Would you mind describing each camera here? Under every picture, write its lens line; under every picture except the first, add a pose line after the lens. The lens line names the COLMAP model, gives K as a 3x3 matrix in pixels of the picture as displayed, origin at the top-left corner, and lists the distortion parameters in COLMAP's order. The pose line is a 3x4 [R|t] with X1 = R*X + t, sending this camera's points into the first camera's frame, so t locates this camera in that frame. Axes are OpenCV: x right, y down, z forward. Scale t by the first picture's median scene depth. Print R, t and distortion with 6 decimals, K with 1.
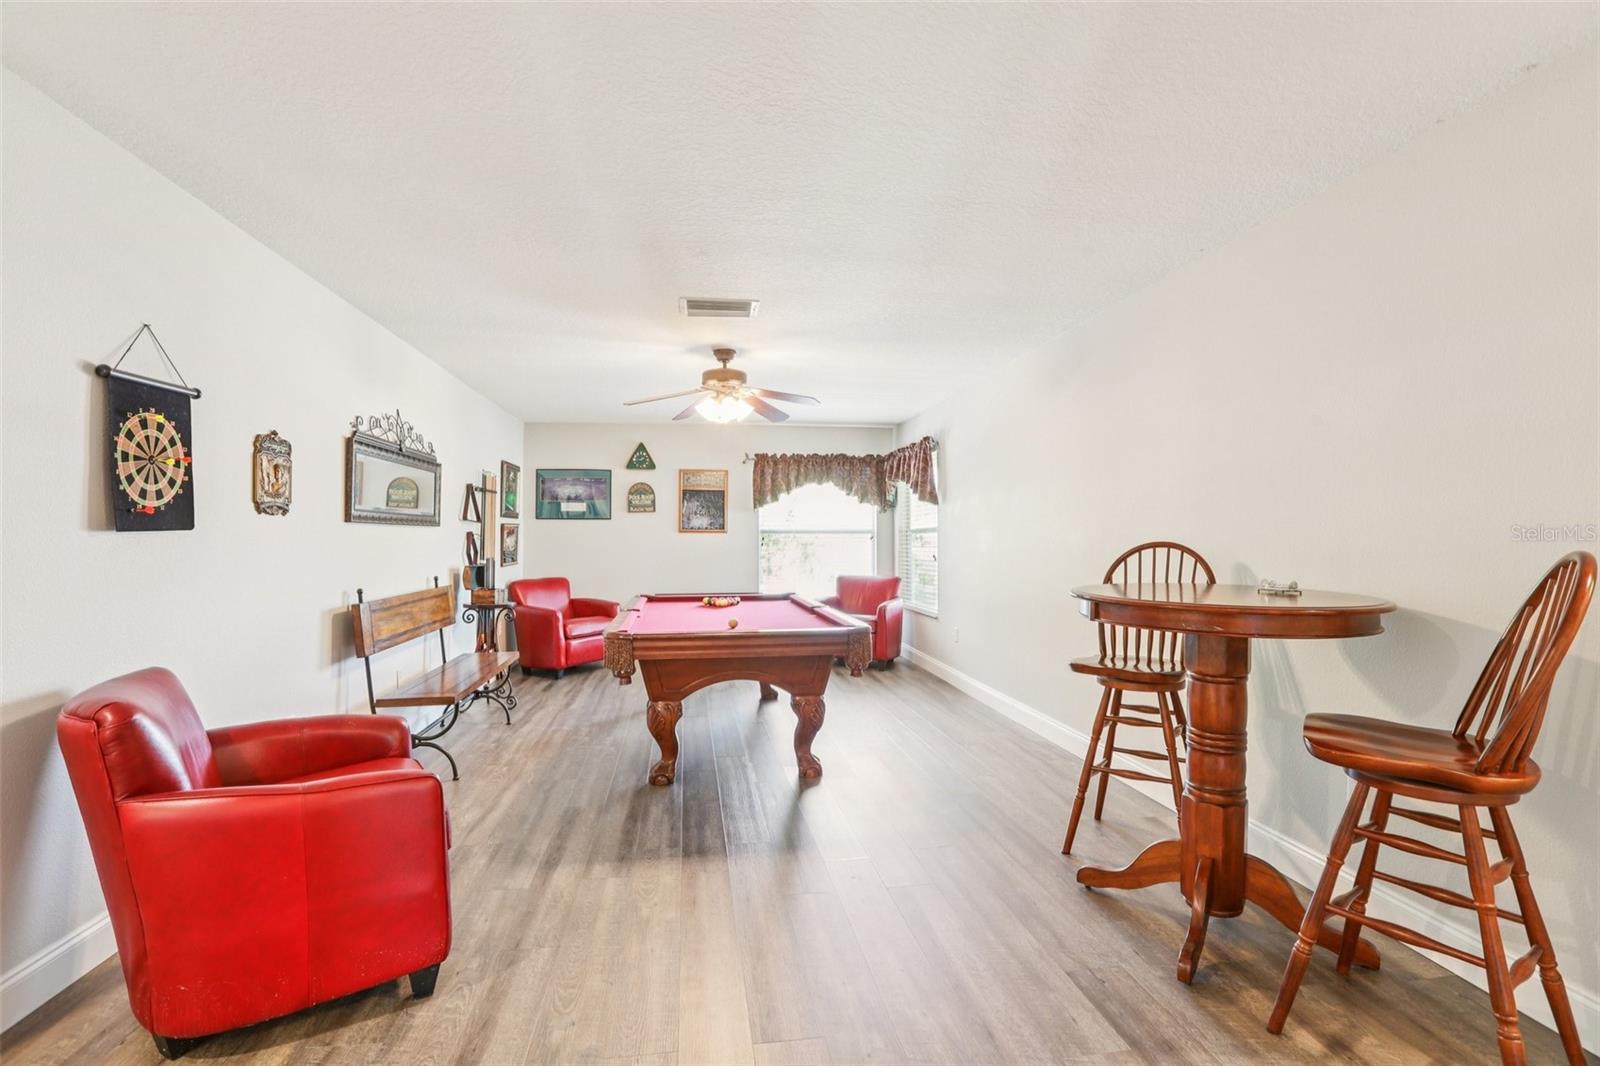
lens RADIAL K [[738.5, 0, 797.5], [0, 738.5, 534.1], [0, 0, 1]] dist [-0.058042, 0.025024]
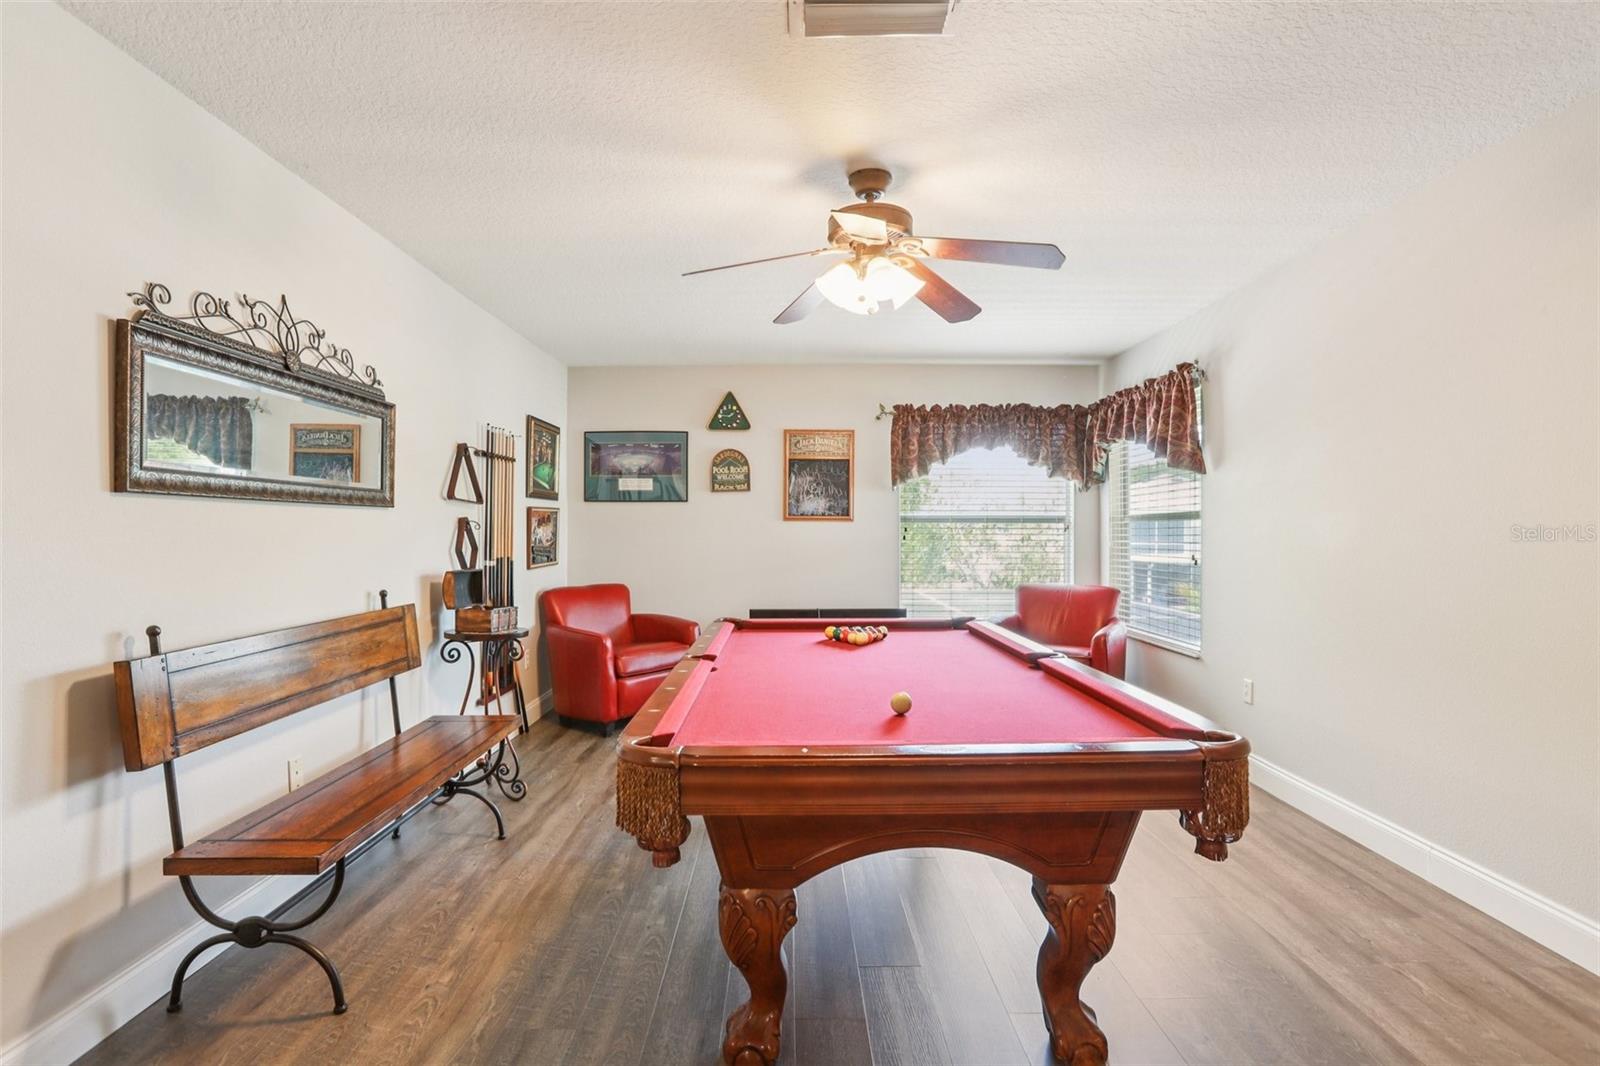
lens RADIAL K [[793.0, 0, 789.4], [0, 793.0, 536.7], [0, 0, 1]] dist [-0.054080, 0.027271]
pose [[0.988932, 0.002744, -0.148342, -0.084392], [-0.000731, 0.999907, 0.013622, 0.005595], [0.148366, -0.013363, 0.988842, 0.496626]]
